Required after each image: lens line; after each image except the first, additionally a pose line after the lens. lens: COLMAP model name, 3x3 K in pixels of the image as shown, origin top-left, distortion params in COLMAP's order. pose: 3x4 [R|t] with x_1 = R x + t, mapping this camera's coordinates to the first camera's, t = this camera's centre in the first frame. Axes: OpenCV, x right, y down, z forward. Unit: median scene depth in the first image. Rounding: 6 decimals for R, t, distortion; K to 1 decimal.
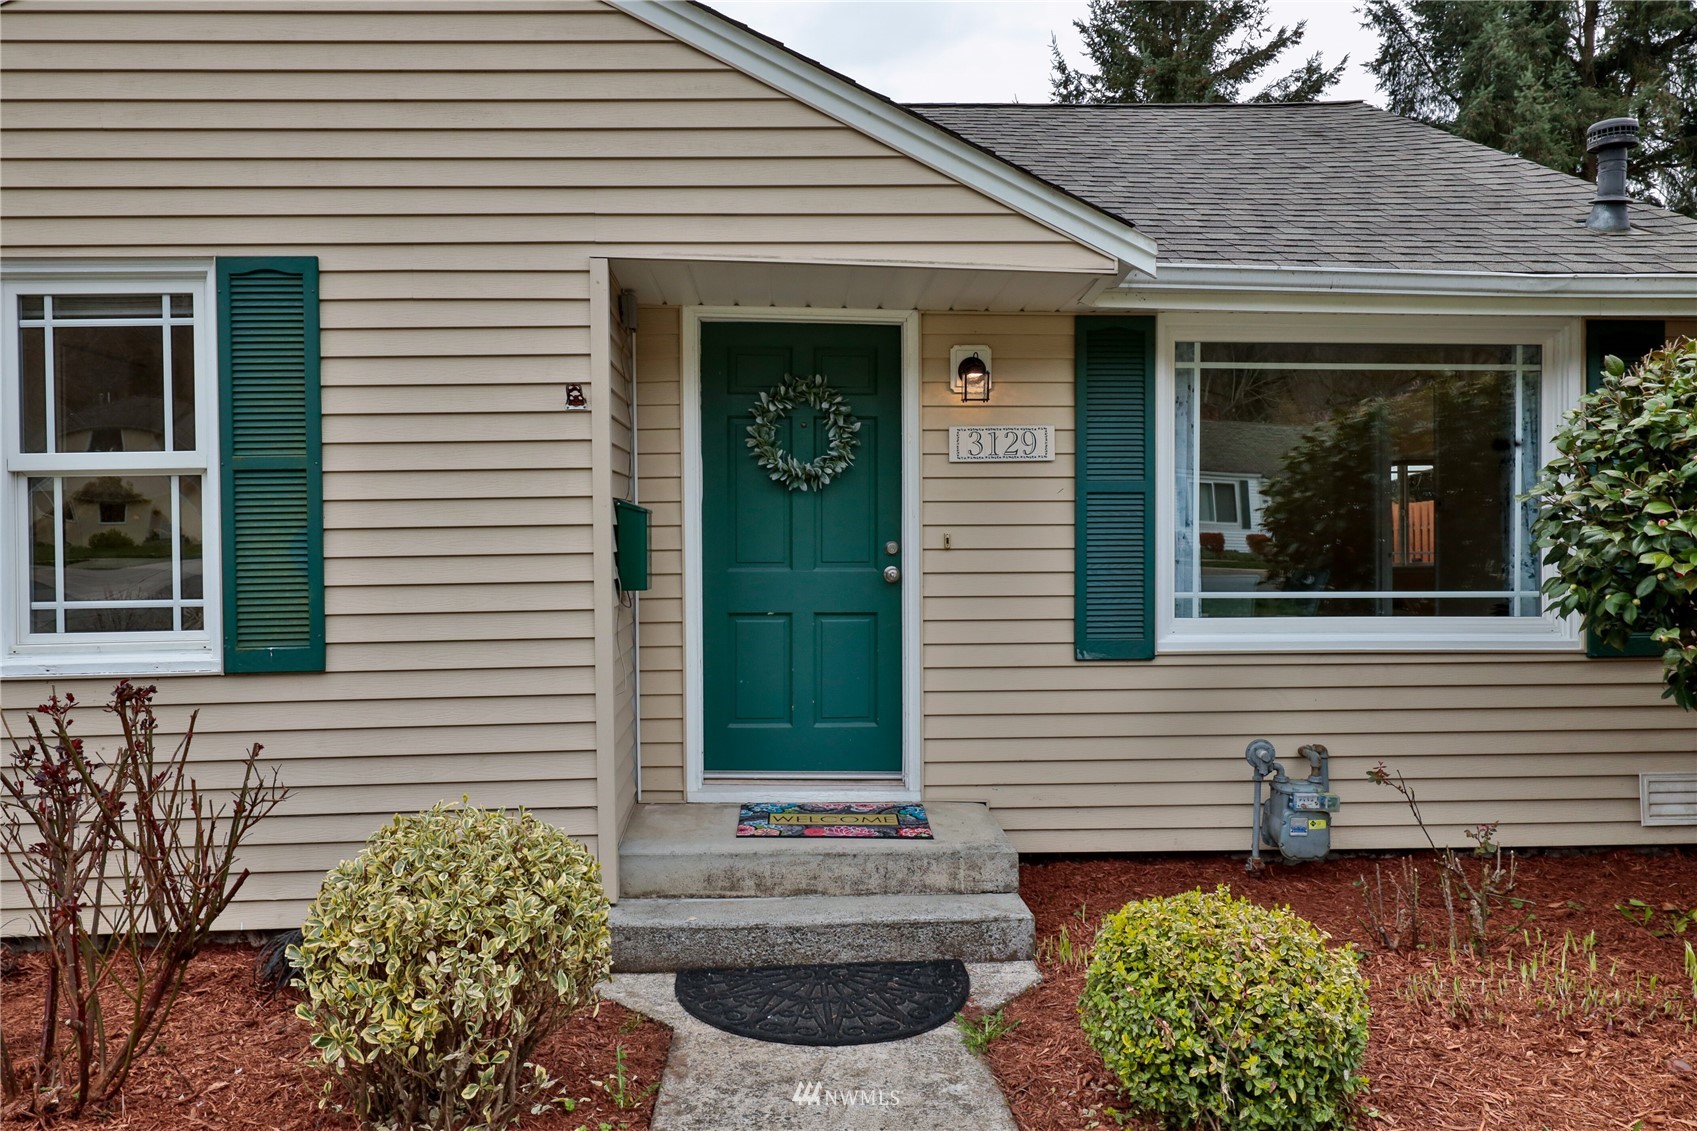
lens RADIAL K [[1207.7, 0, 852.2], [0, 1207.7, 528.5], [0, 0, 1]] dist [-0.004094, 0.000002]
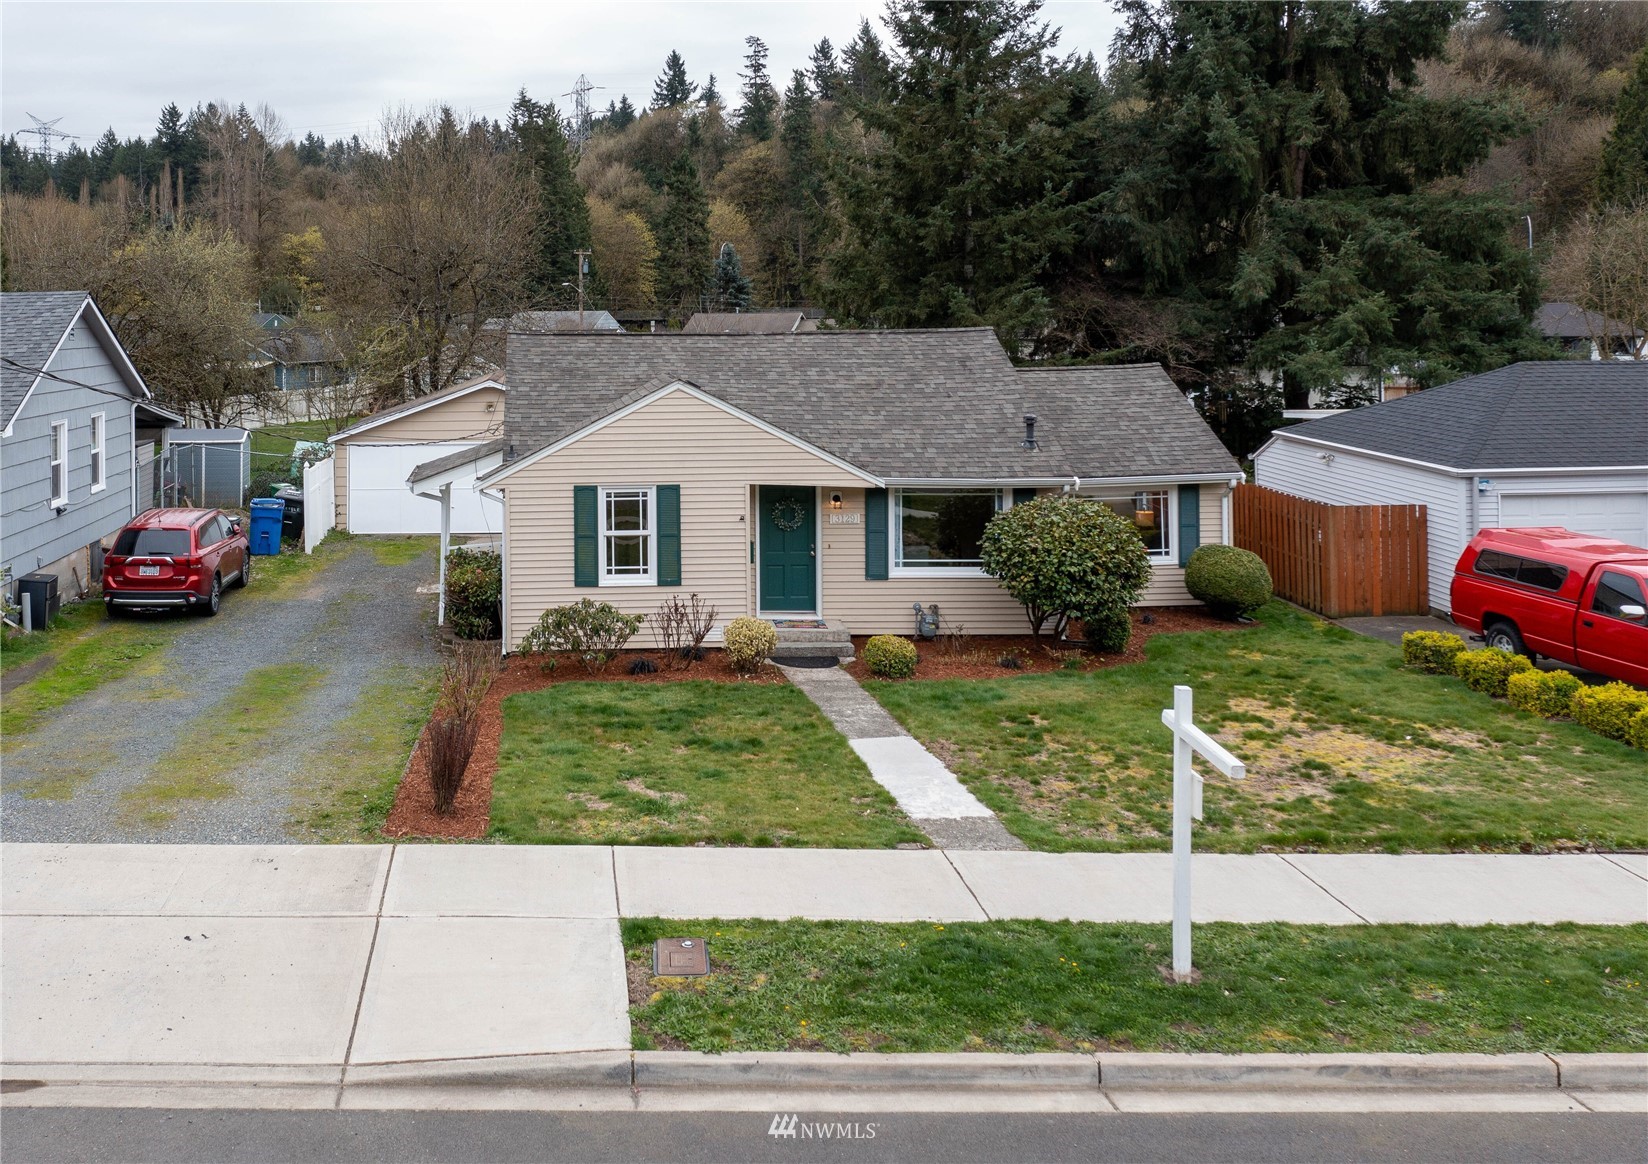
lens RADIAL K [[1509.0, 0, 566.6], [0, 1509.0, 262.4], [0, 0, 1]] dist [-0.001897, 0.005803]
pose [[0.999393, 0.001578, -0.034815, -0.543623], [-0.002666, 0.999509, -0.031222, -0.685791], [0.034748, 0.031296, 0.998906, -3.504760]]
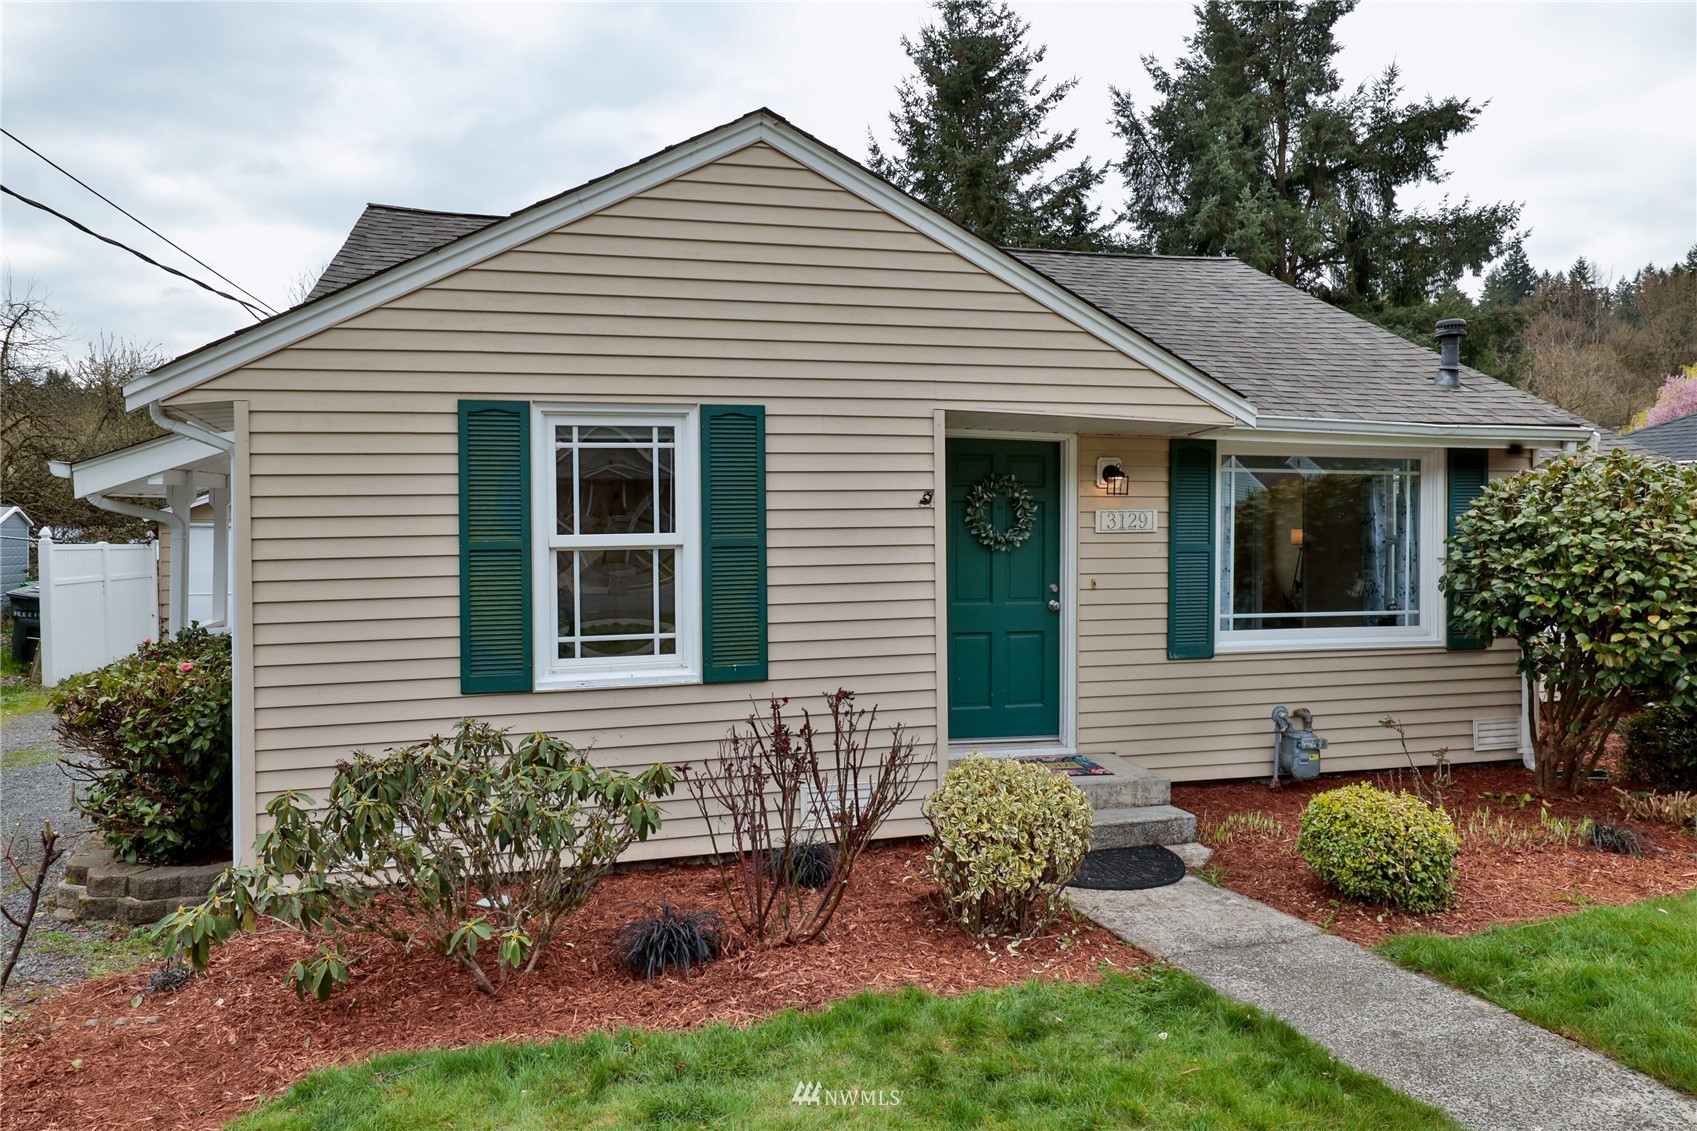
lens RADIAL K [[1106.0, 0, 845.7], [0, 1106.0, 537.6], [0, 0, 1]] dist [-0.003925, -0.000695]
pose [[0.977256, 0.000226, 0.212061, -0.530615], [-0.001299, 0.999987, 0.004922, -0.055431], [-0.212057, -0.005086, 0.977244, -0.311544]]
